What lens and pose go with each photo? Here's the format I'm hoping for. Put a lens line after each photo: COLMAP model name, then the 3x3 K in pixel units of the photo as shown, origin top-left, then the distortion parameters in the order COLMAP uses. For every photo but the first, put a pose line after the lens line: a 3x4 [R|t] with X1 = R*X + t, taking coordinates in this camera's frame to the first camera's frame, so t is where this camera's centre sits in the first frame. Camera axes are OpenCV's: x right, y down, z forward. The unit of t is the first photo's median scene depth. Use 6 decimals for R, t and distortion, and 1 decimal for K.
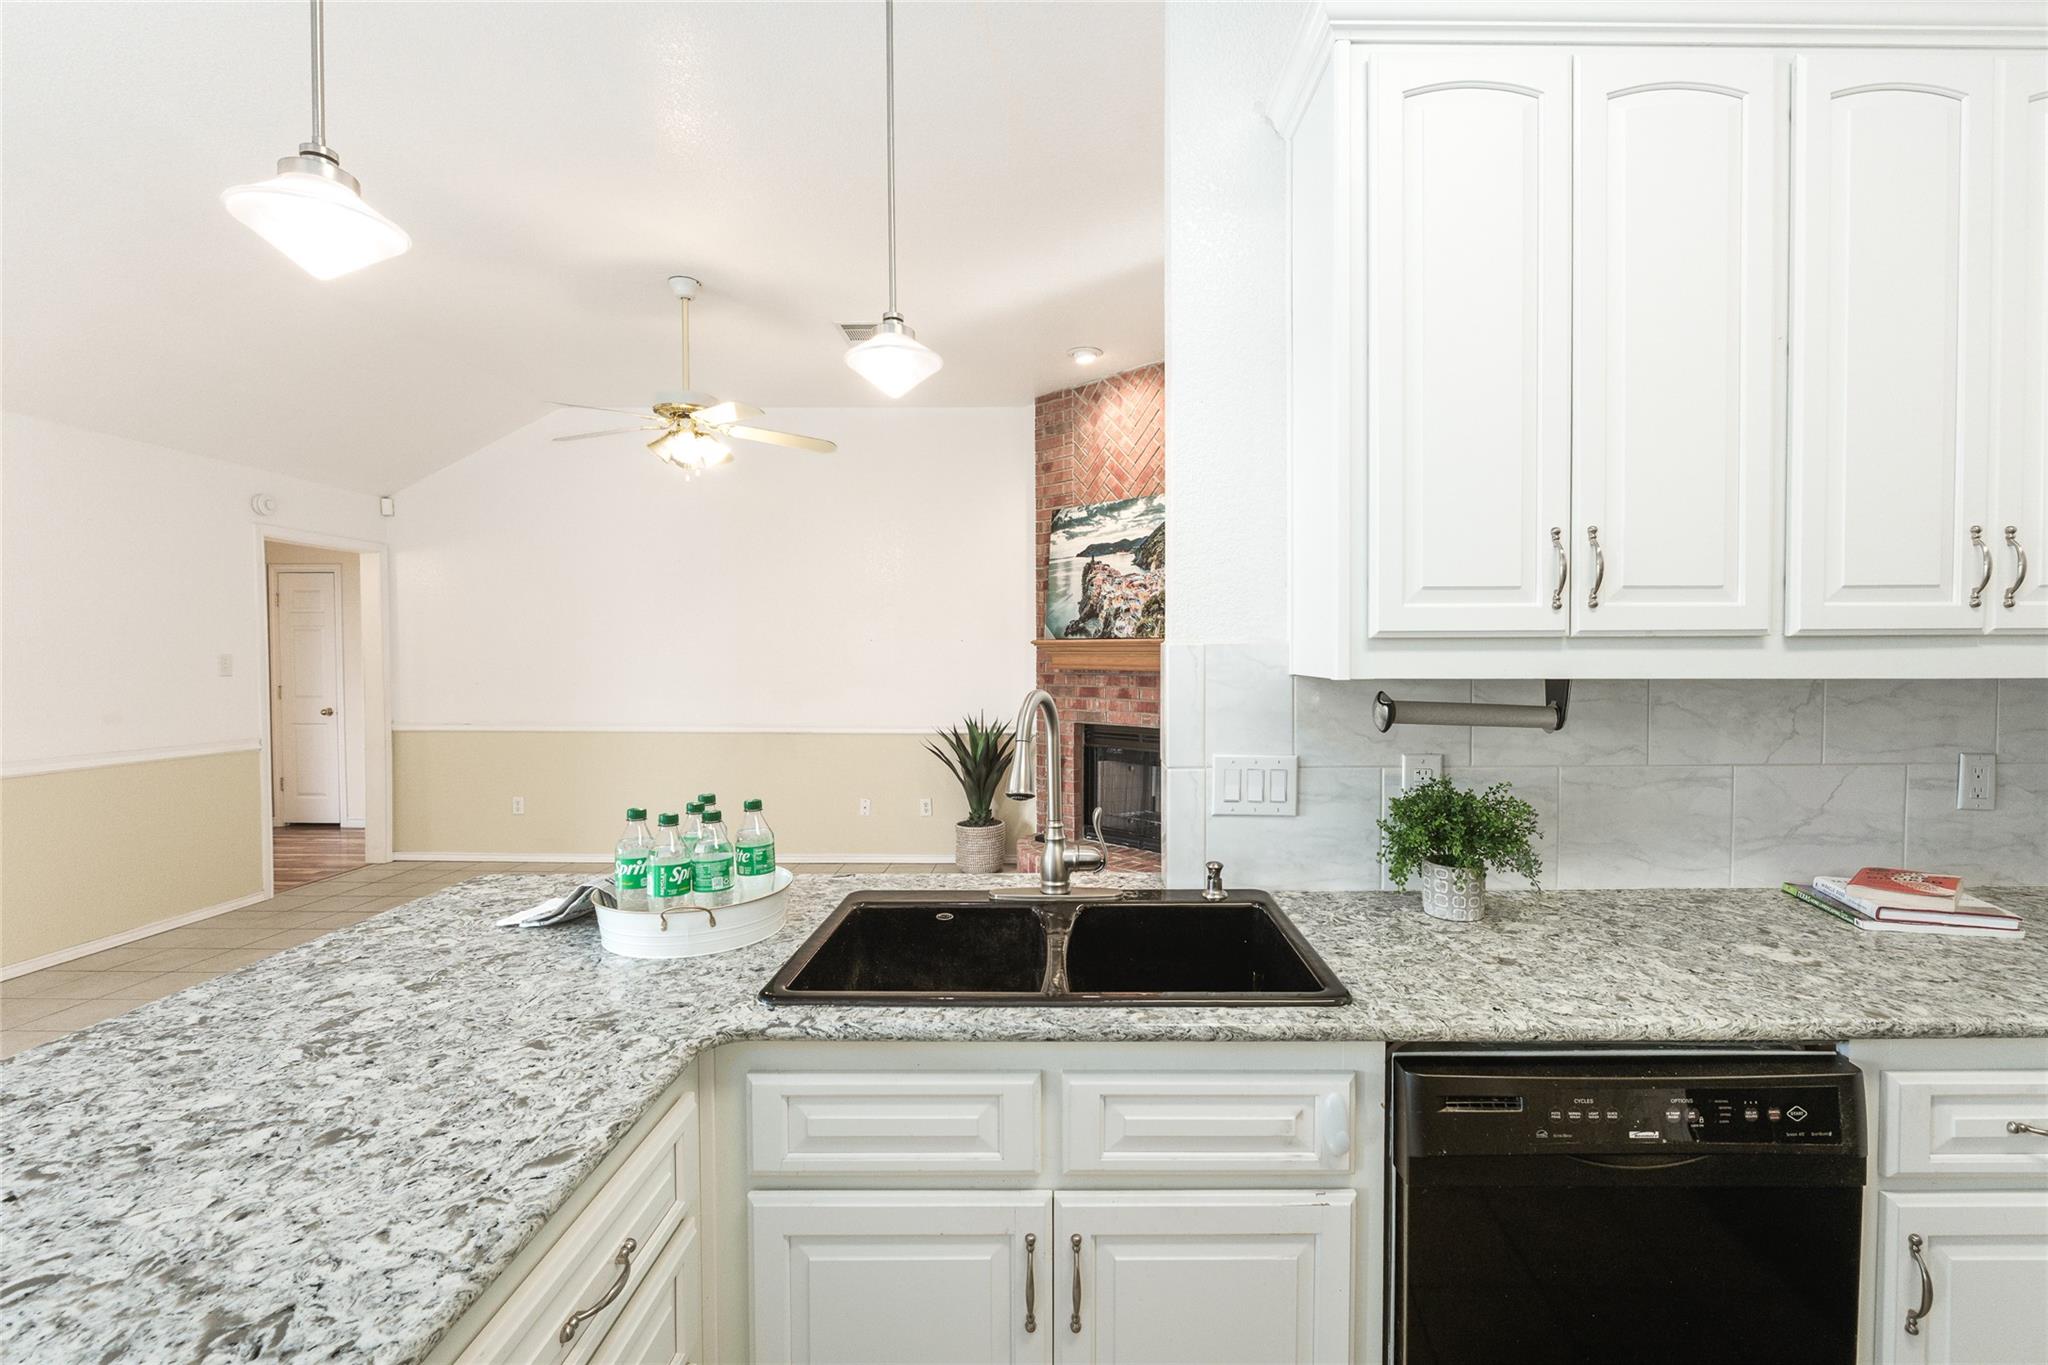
lens RADIAL K [[864.0, 0, 1071.8], [0, 864.0, 681.1], [0, 0, 1]] dist [-0.000811, -0.000028]
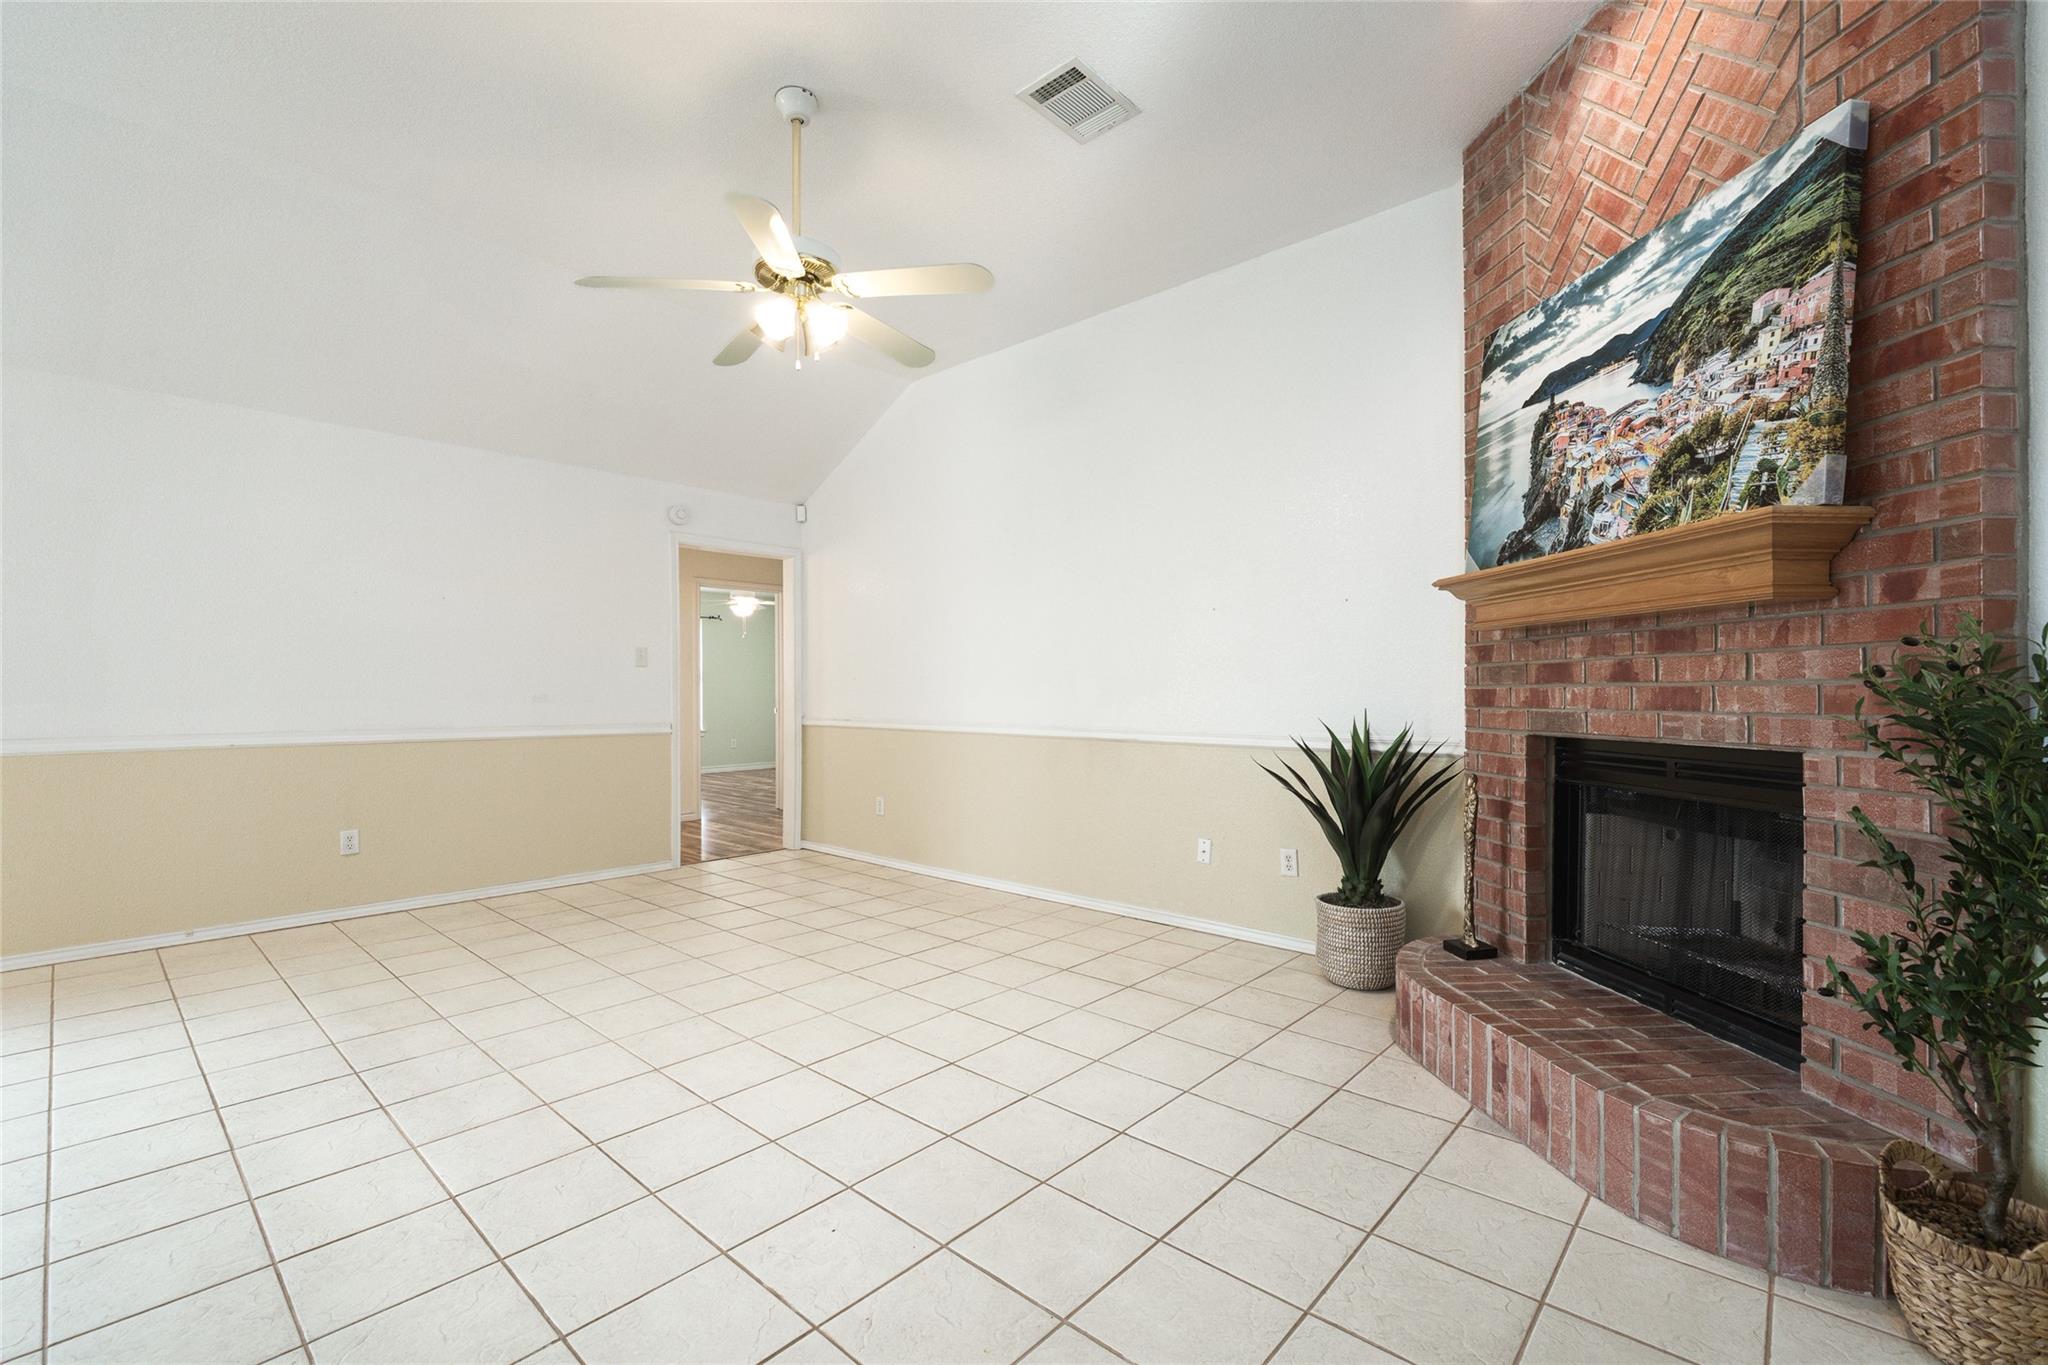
lens RADIAL K [[875.1, 0, 1009.8], [0, 875.1, 703.0], [0, 0, 1]] dist [-0.007968, -0.000031]
pose [[0.733538, 0.004062, -0.679637, 0.137898], [-0.013751, 0.999866, -0.008866, 0.040458], [0.679510, 0.015849, 0.733495, 0.430898]]
